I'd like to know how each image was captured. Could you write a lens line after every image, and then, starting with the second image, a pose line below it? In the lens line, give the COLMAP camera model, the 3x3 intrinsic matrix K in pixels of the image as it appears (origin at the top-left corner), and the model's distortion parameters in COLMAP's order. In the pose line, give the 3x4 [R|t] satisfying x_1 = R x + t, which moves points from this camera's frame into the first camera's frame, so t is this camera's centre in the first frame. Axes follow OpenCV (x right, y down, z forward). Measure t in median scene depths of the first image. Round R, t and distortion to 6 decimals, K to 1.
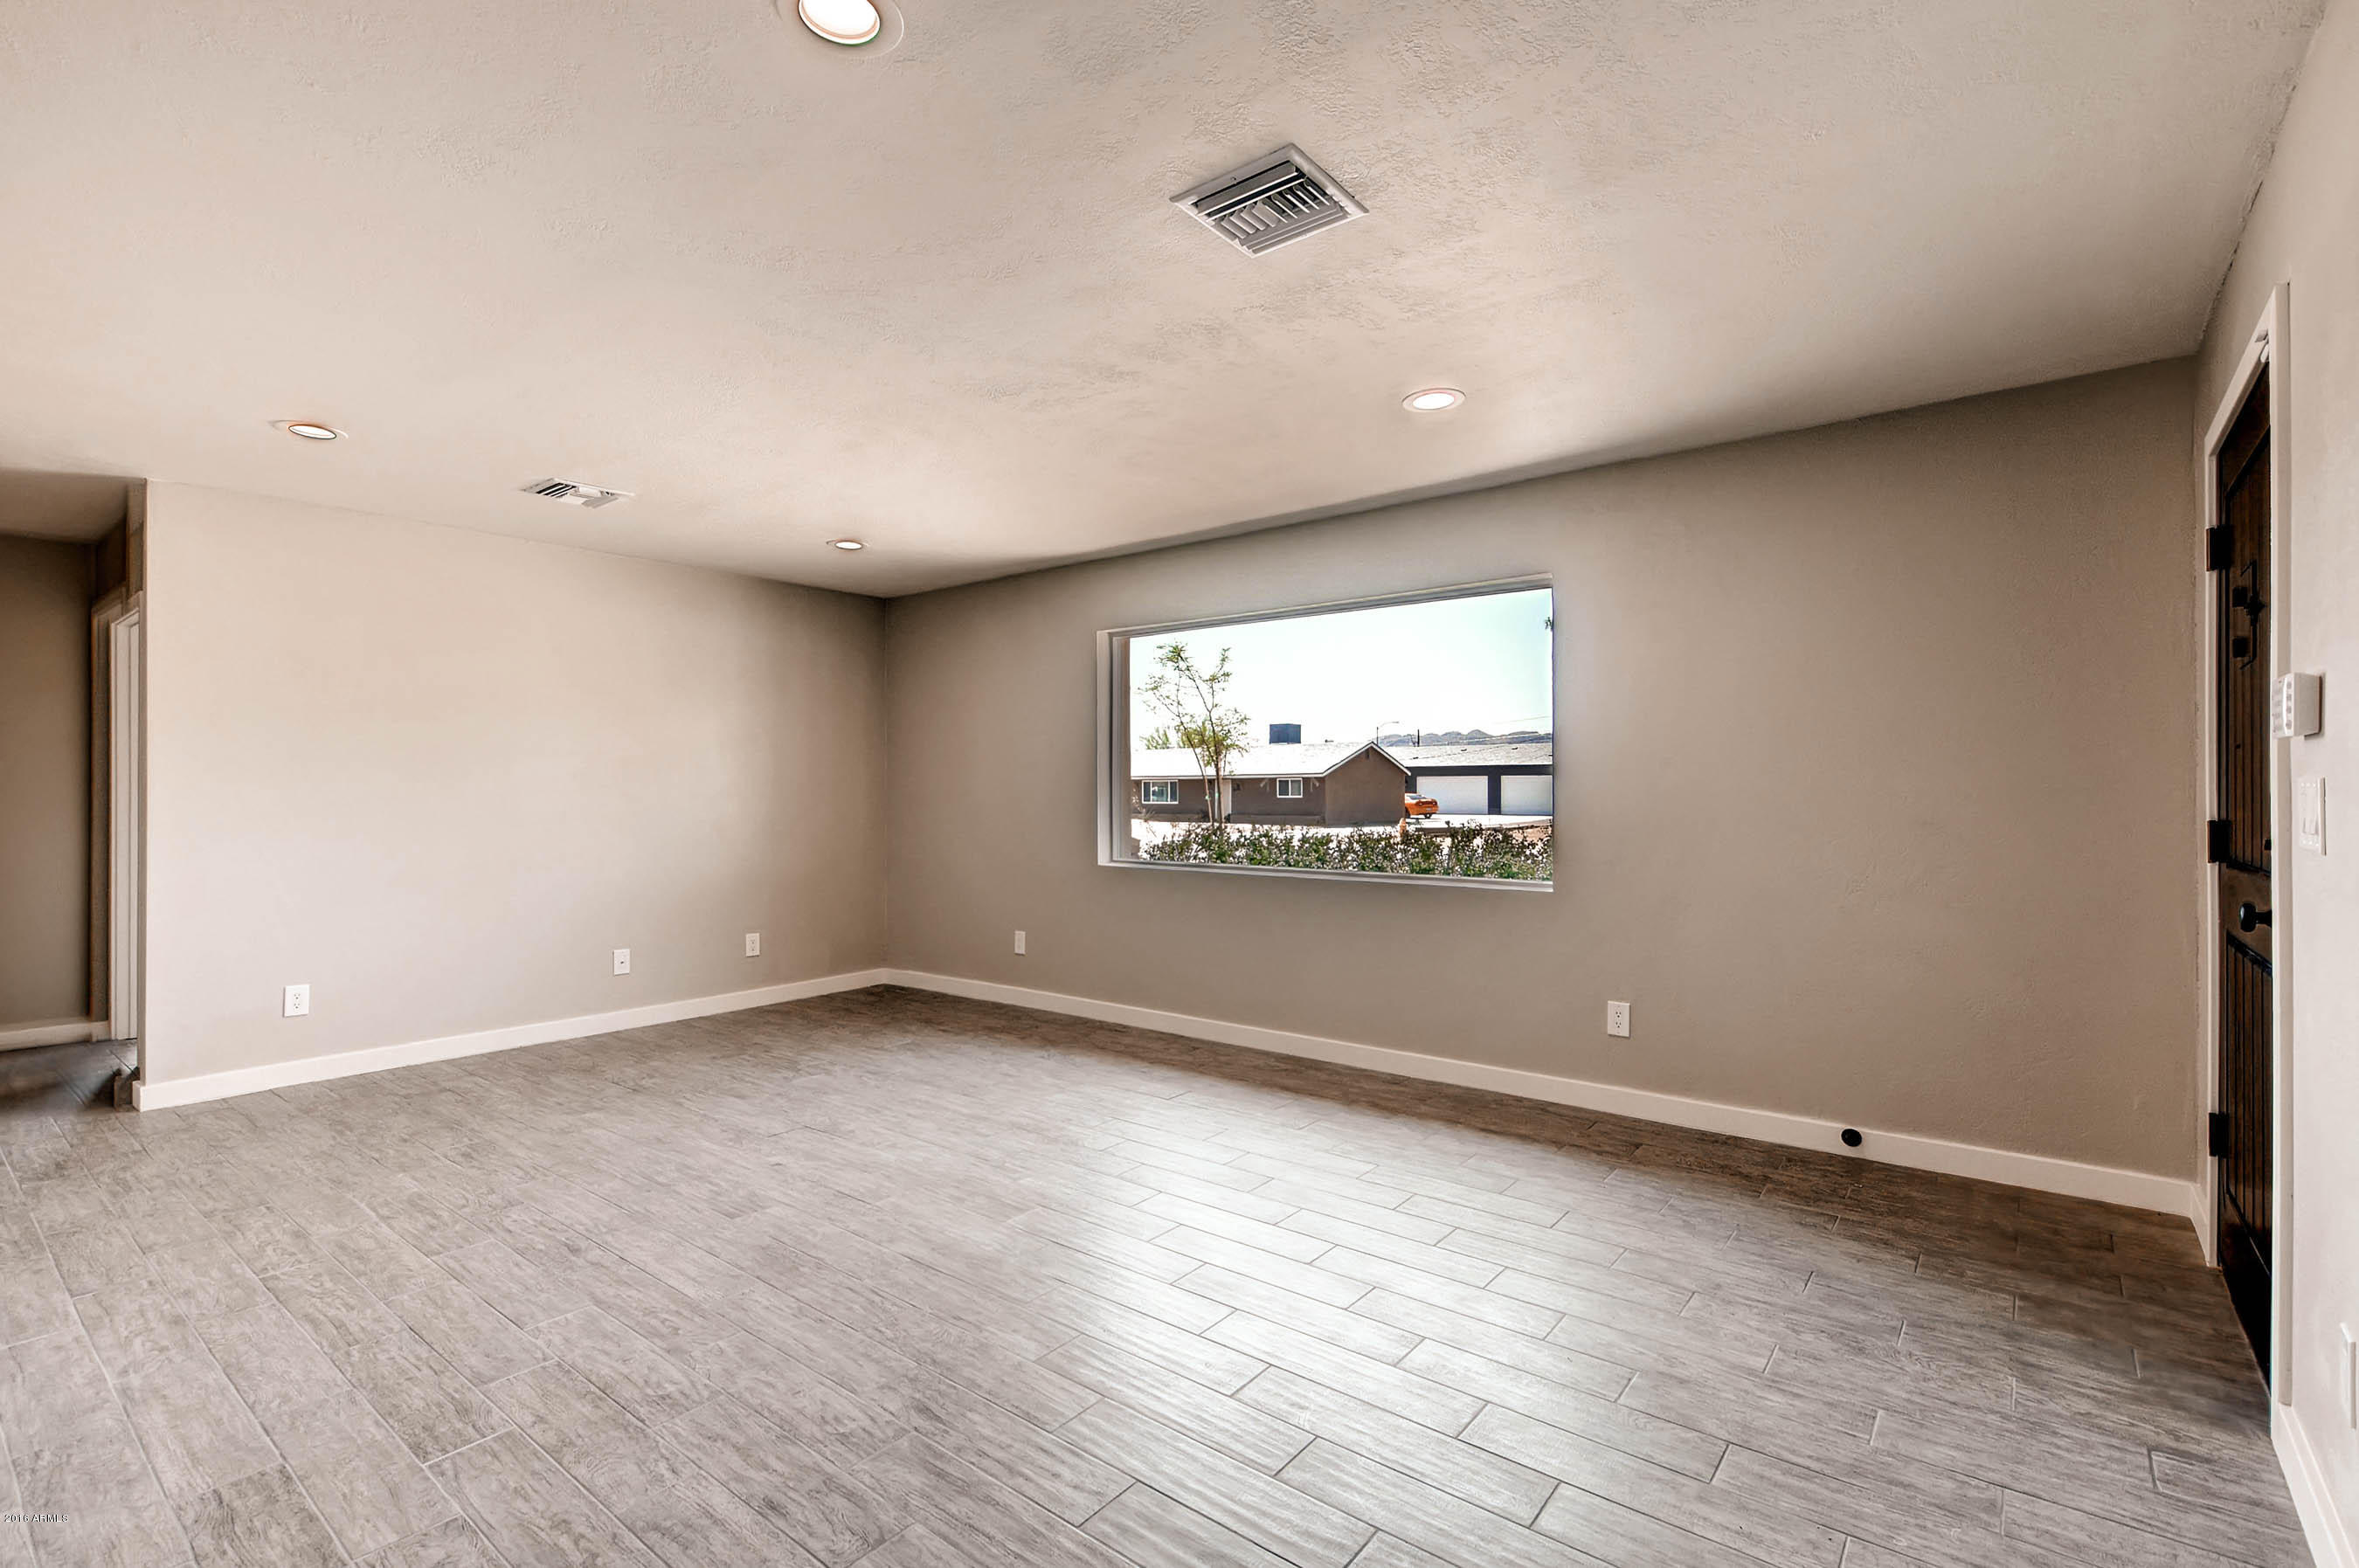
lens RADIAL K [[1111.8, 0, 1194.9], [0, 1111.8, 787.7], [0, 0, 1]] dist [-0.000463, 0.005741]
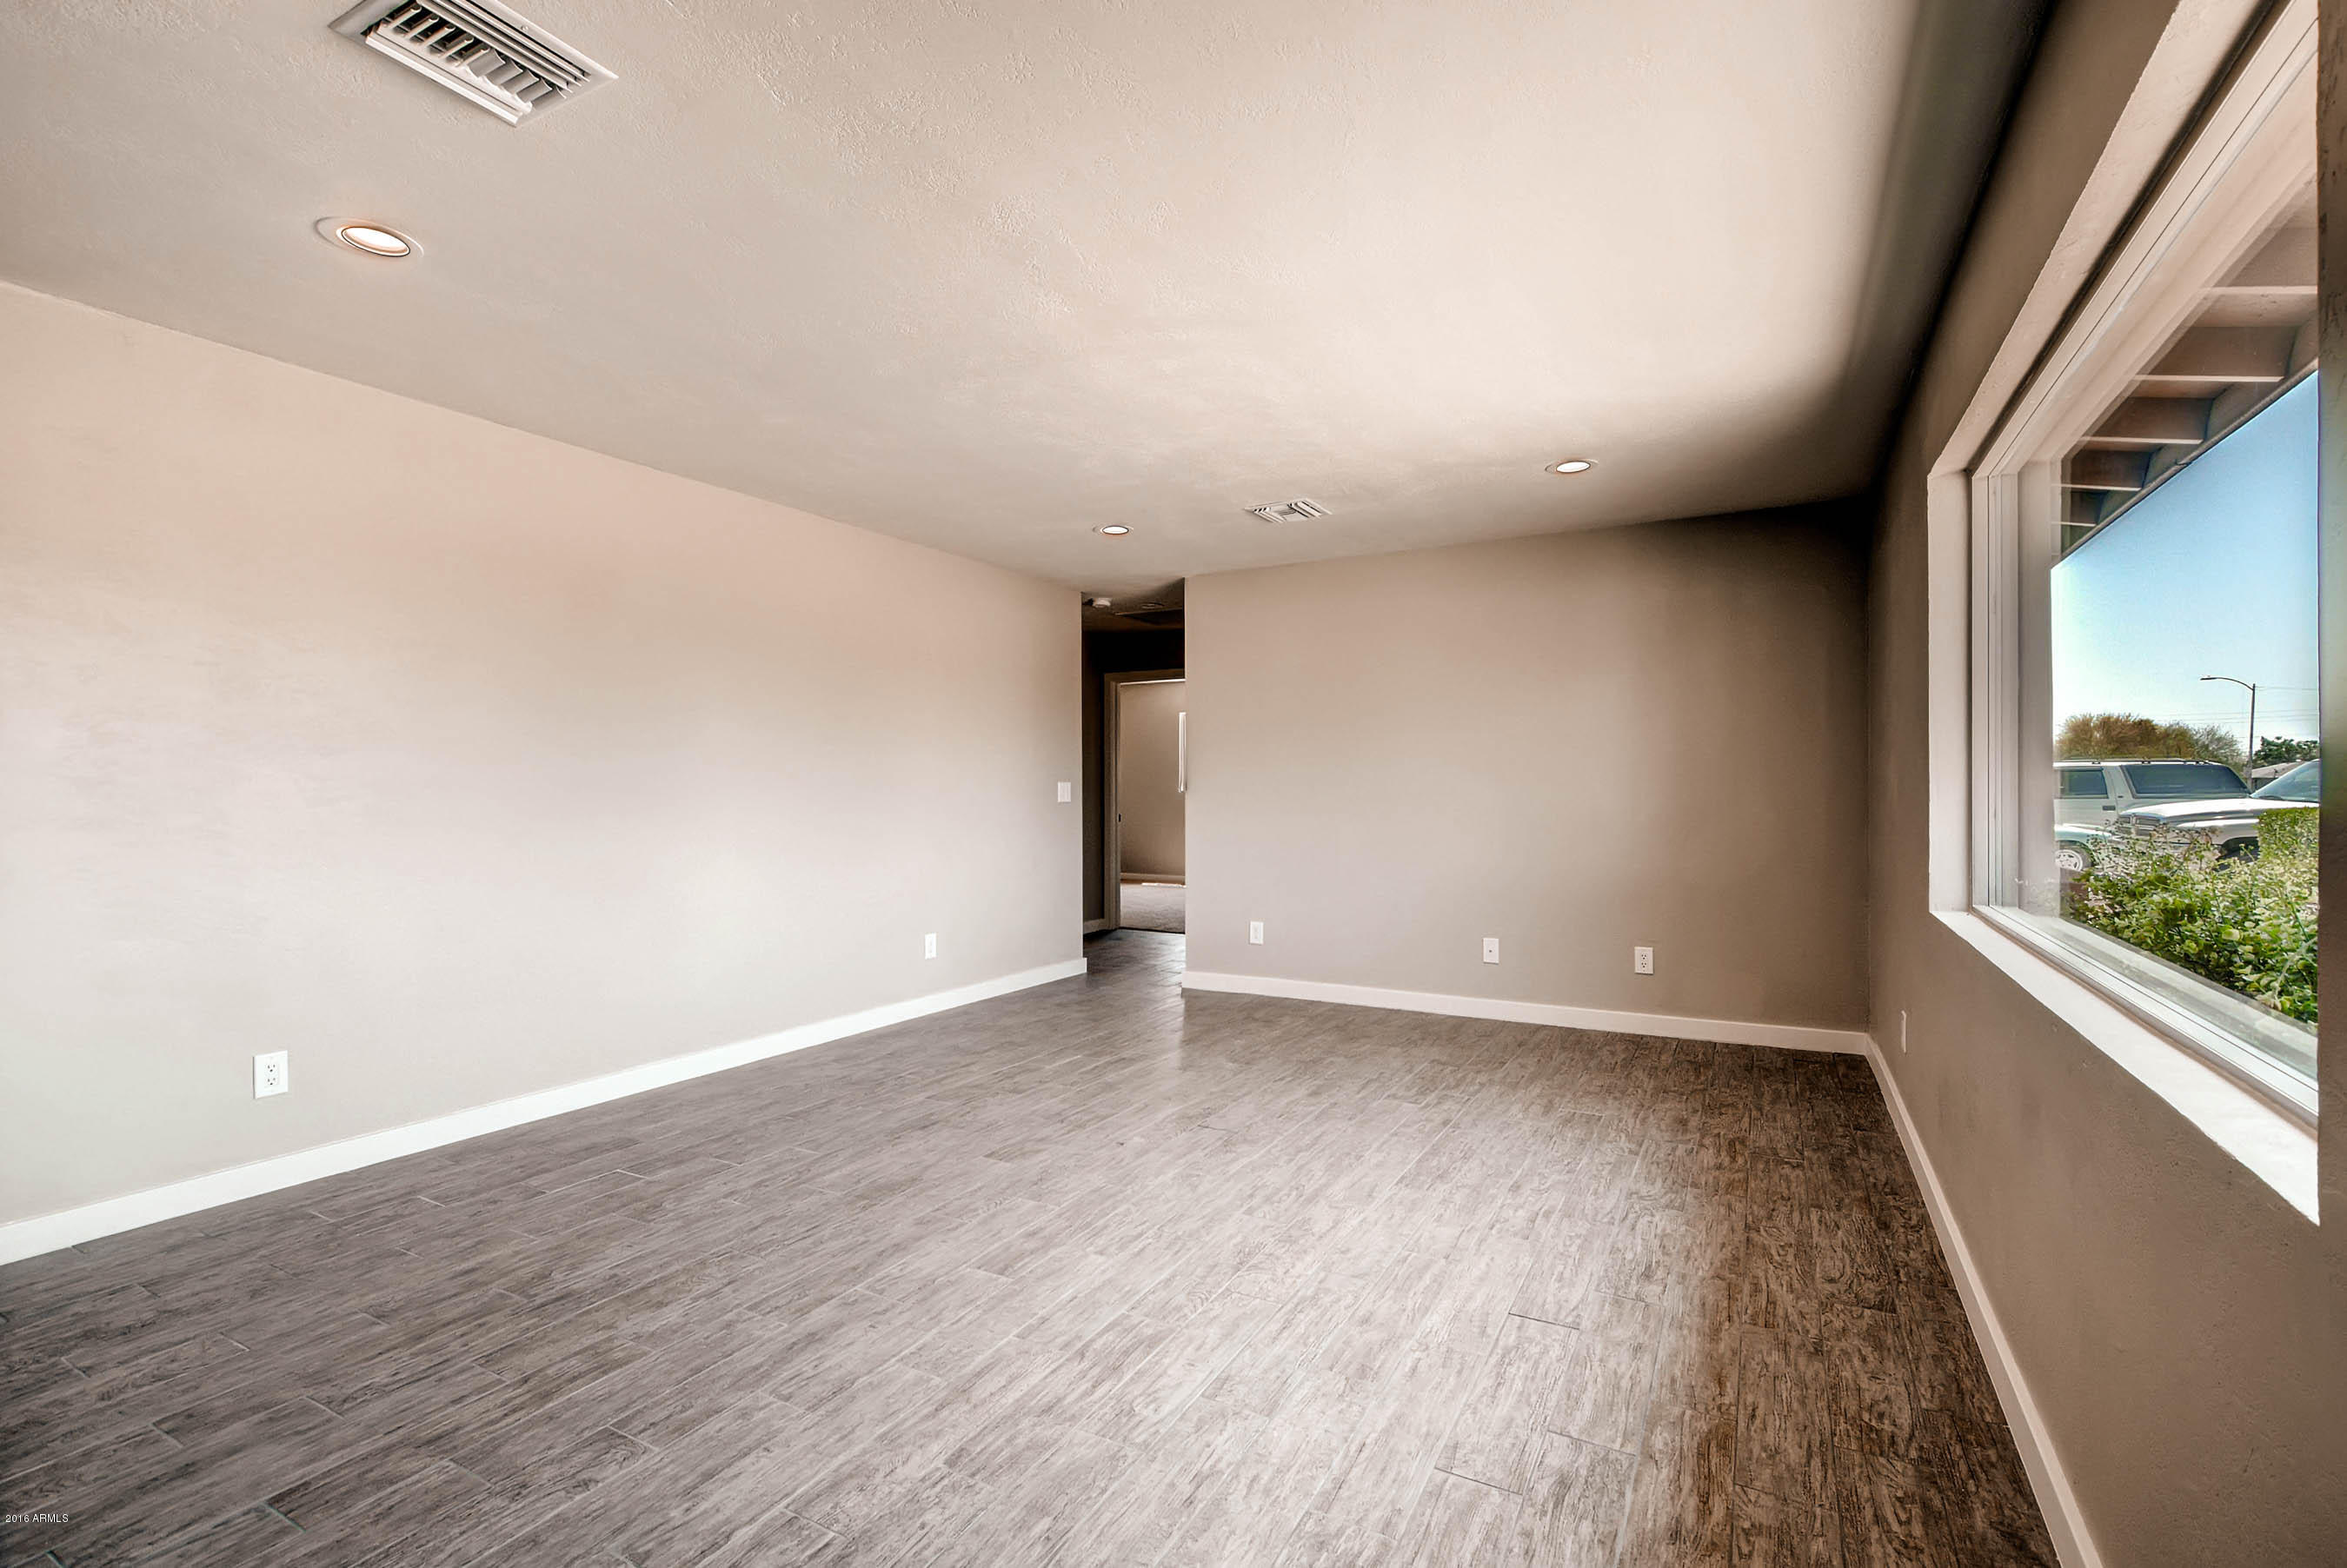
lens RADIAL K [[1054.6, 0, 1173.5], [0, 1054.6, 784.0], [0, 0, 1]] dist [-0.000719, -0.000195]
pose [[0.147359, 0.000411, -0.989083, 0.670388], [0.005057, 0.999987, 0.001169, 0.008138], [0.989070, -0.005174, 0.147355, 1.030384]]
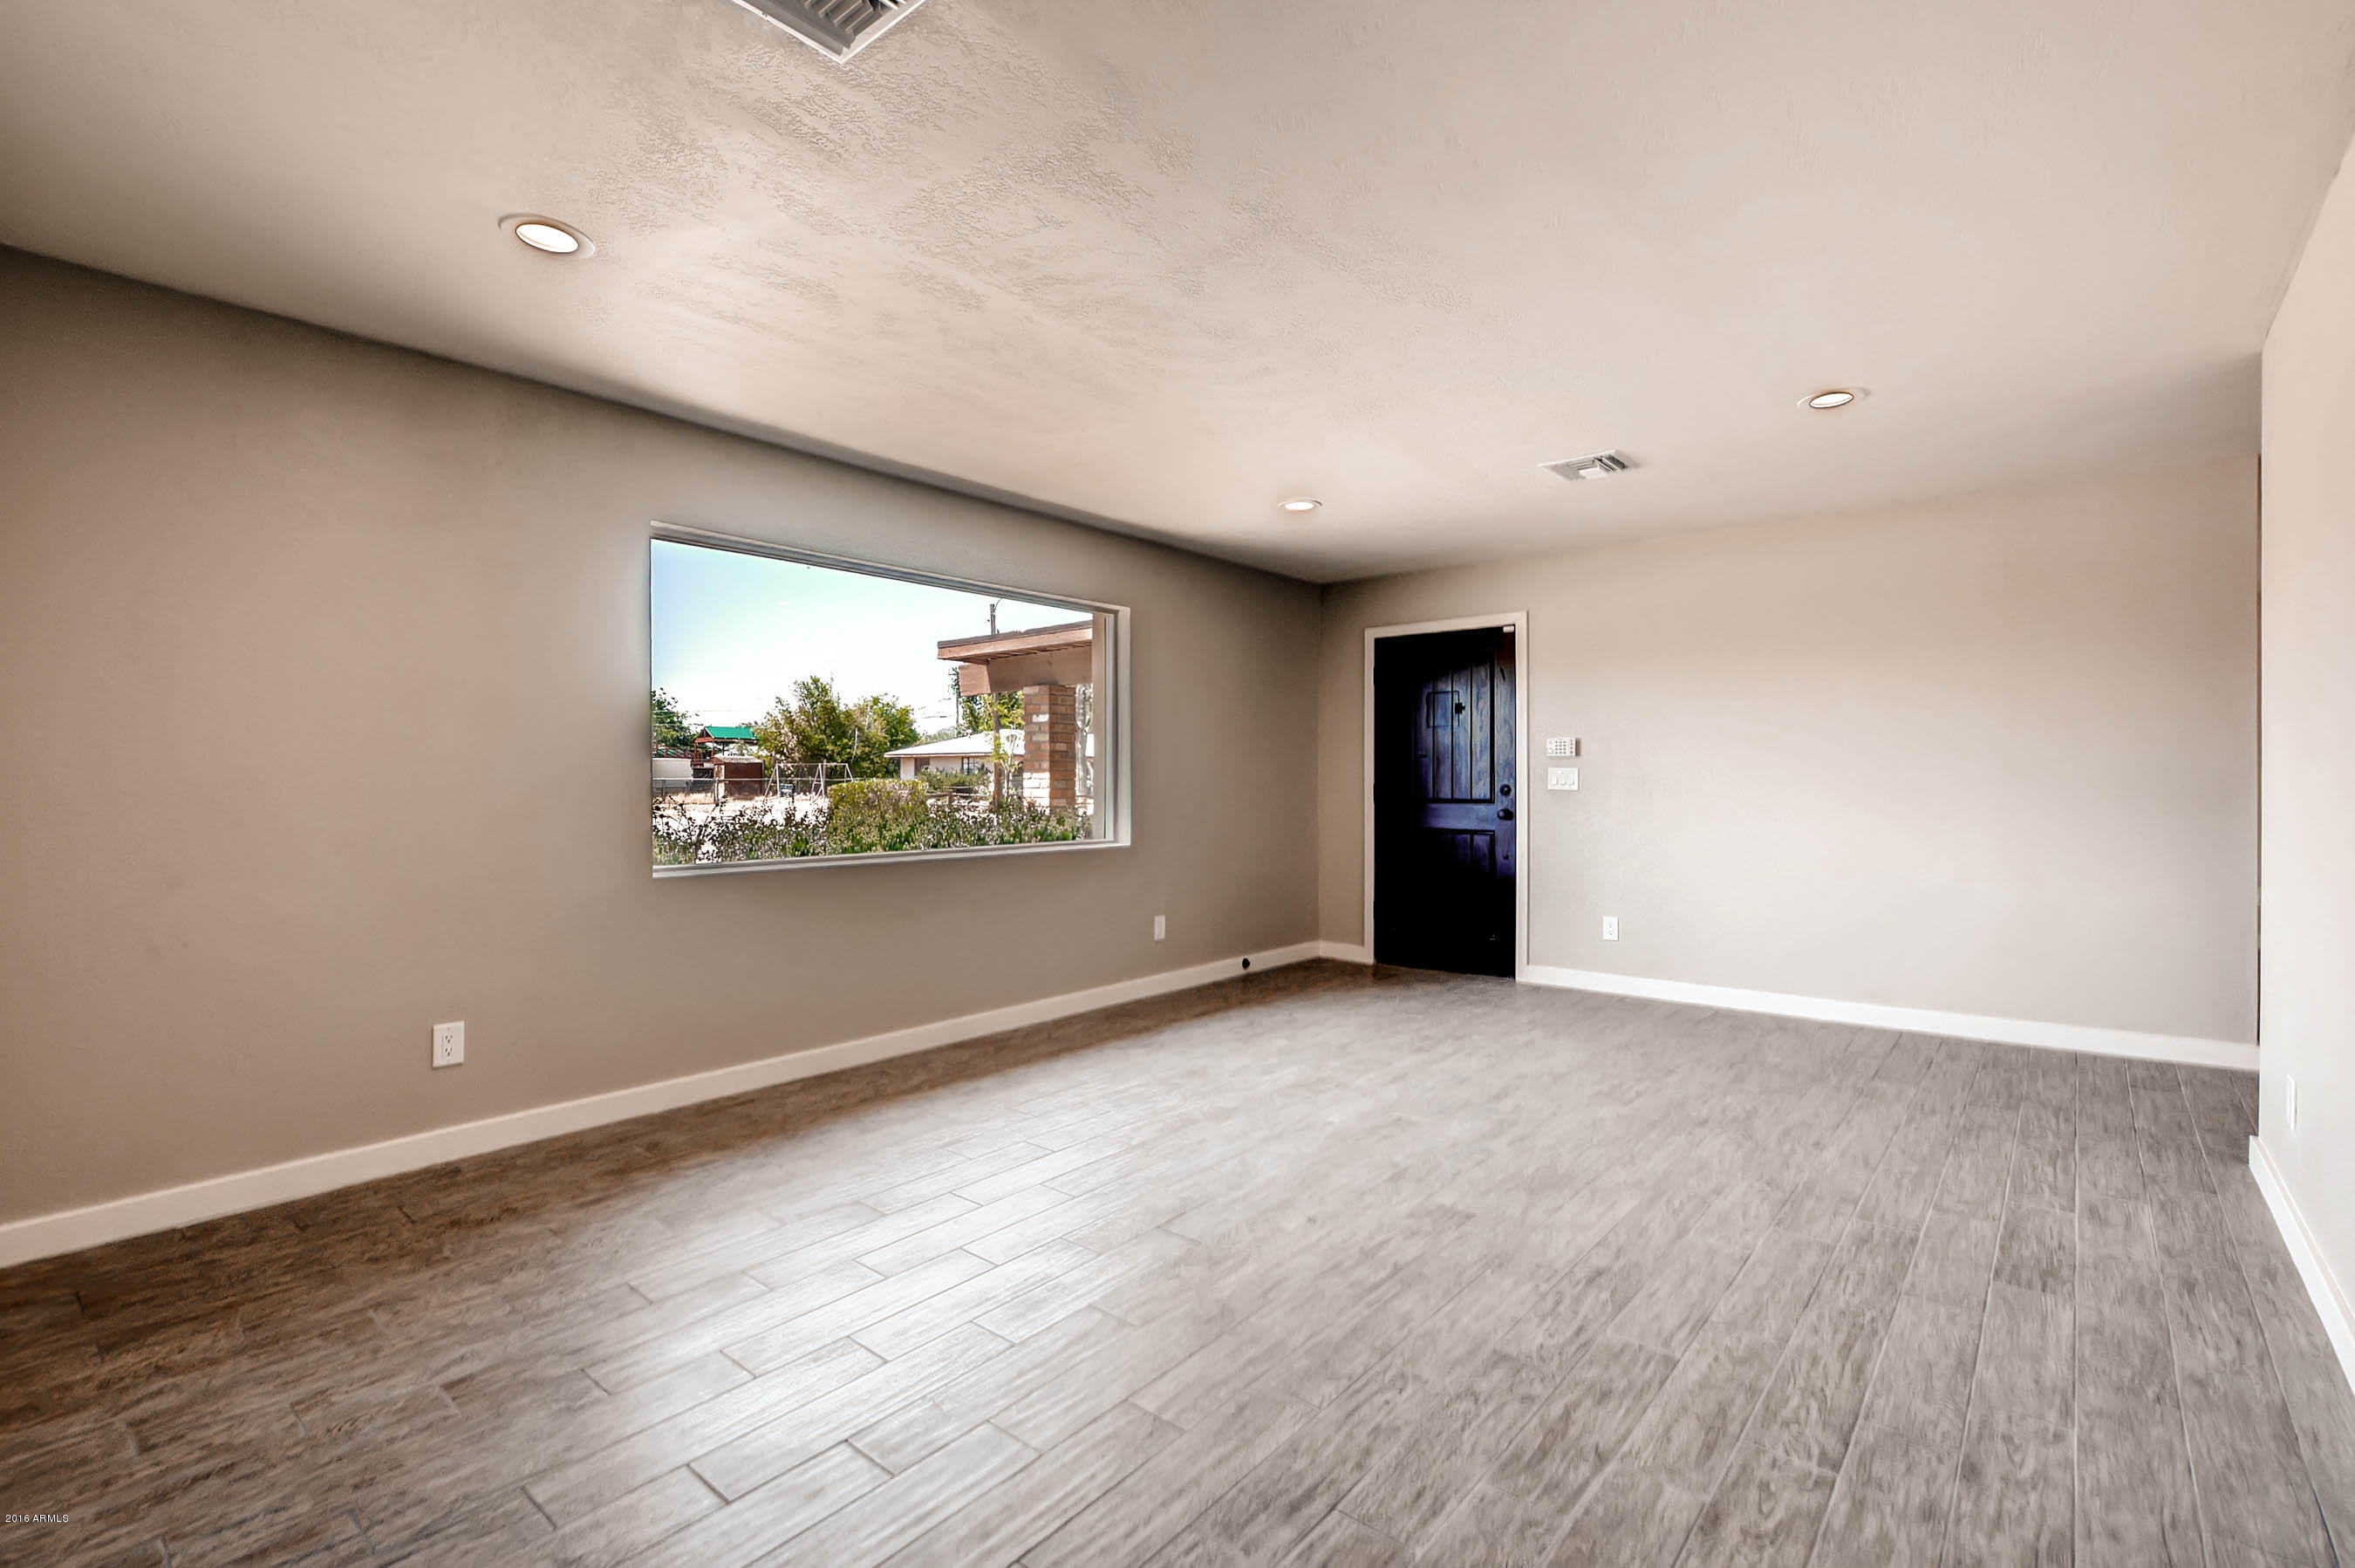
lens RADIAL K [[1034.1, 0, 1235.5], [0, 1034.1, 781.4], [0, 0, 1]] dist [0.012020, -0.000510]
pose [[-0.002612, -0.000696, 0.999996, -1.291008], [-0.003475, 0.999994, 0.000687, 0.018830], [-0.999991, -0.003473, -0.002615, 1.202141]]
